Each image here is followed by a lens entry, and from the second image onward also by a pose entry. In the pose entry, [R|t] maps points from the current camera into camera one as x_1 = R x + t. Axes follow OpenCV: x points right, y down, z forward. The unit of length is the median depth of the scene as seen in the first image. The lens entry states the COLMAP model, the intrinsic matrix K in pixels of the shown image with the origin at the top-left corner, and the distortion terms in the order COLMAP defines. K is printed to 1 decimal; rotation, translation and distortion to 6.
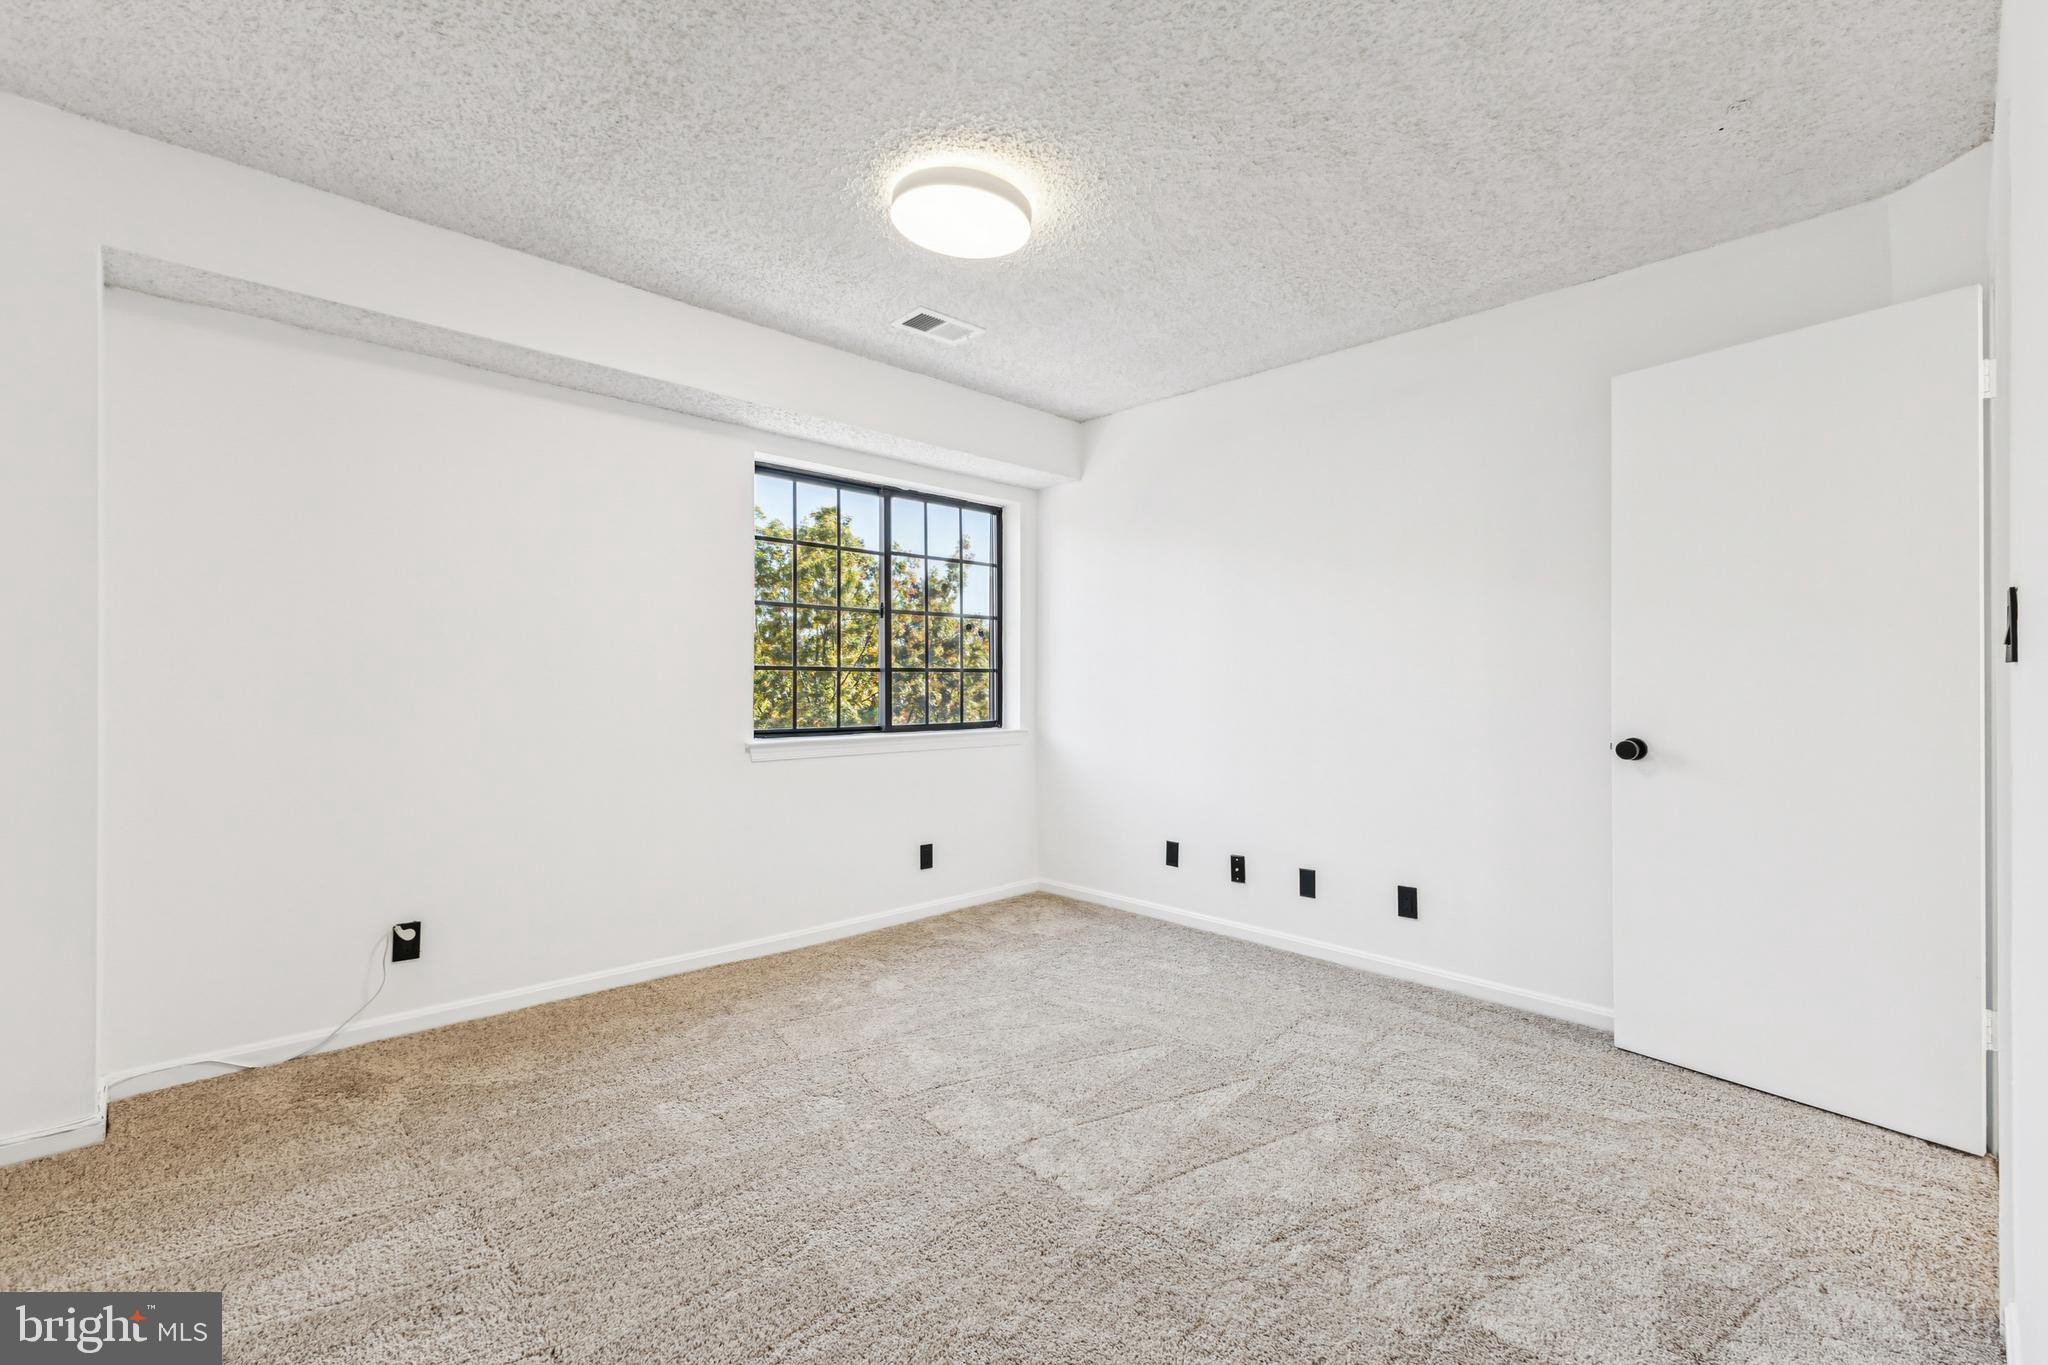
lens RADIAL K [[892.7, 0, 1027.3], [0, 892.7, 688.6], [0, 0, 1]] dist [0.016698, -0.004937]
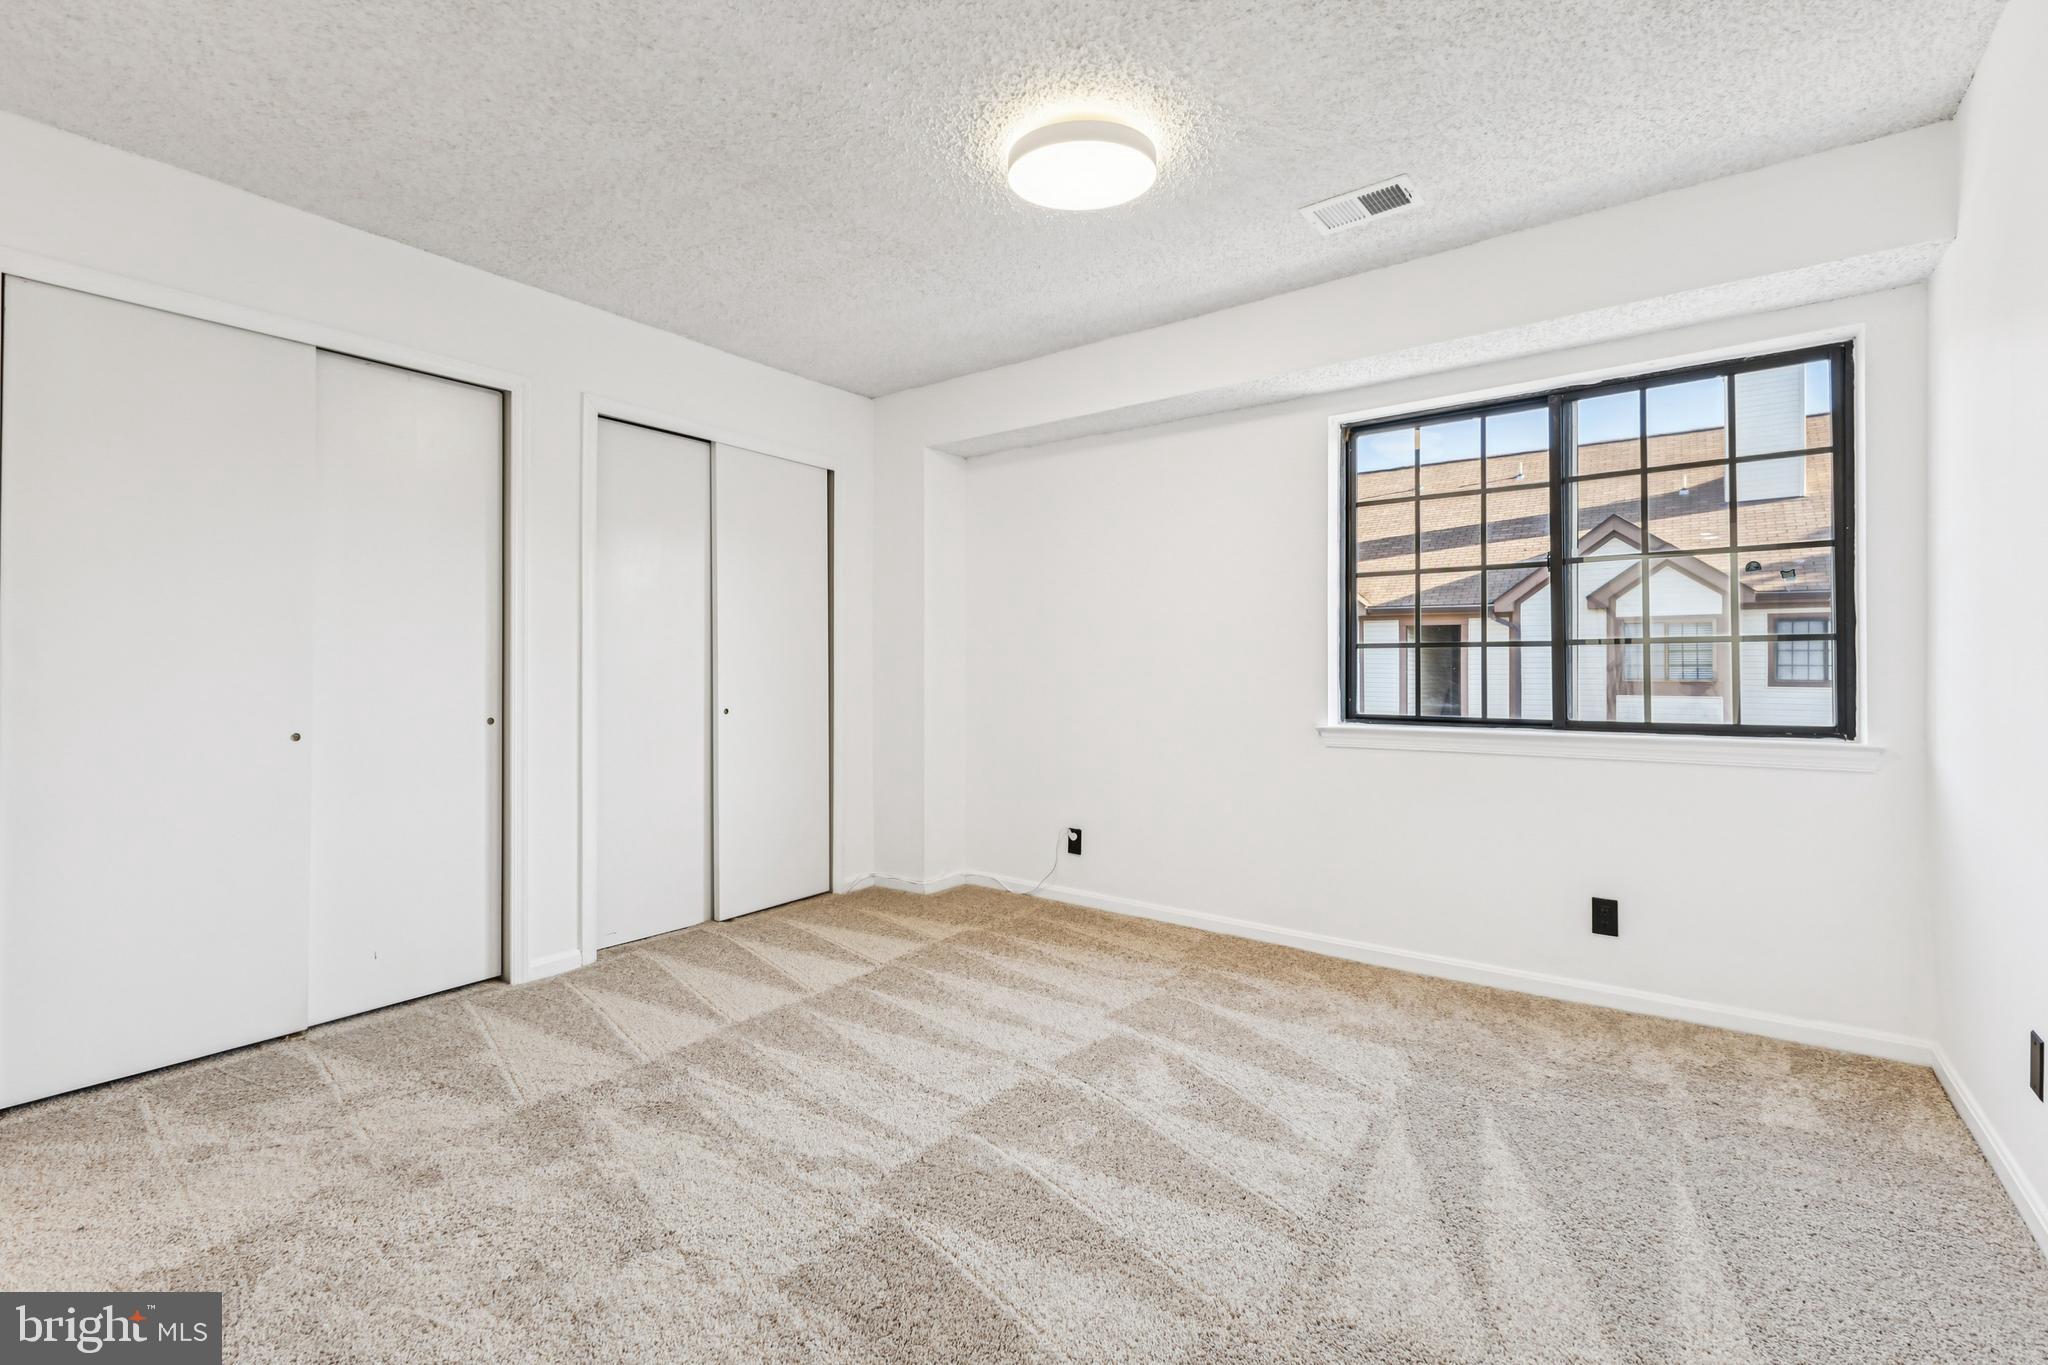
lens RADIAL K [[892.7, 0, 1036.7], [0, 892.7, 661.7], [0, 0, 1]] dist [0.016698, -0.004937]
pose [[0.167400, -0.009240, -0.985846, 0.490013], [-0.001897, 0.999951, -0.009695, 0.002269], [0.985887, 0.003493, 0.167374, 0.462338]]
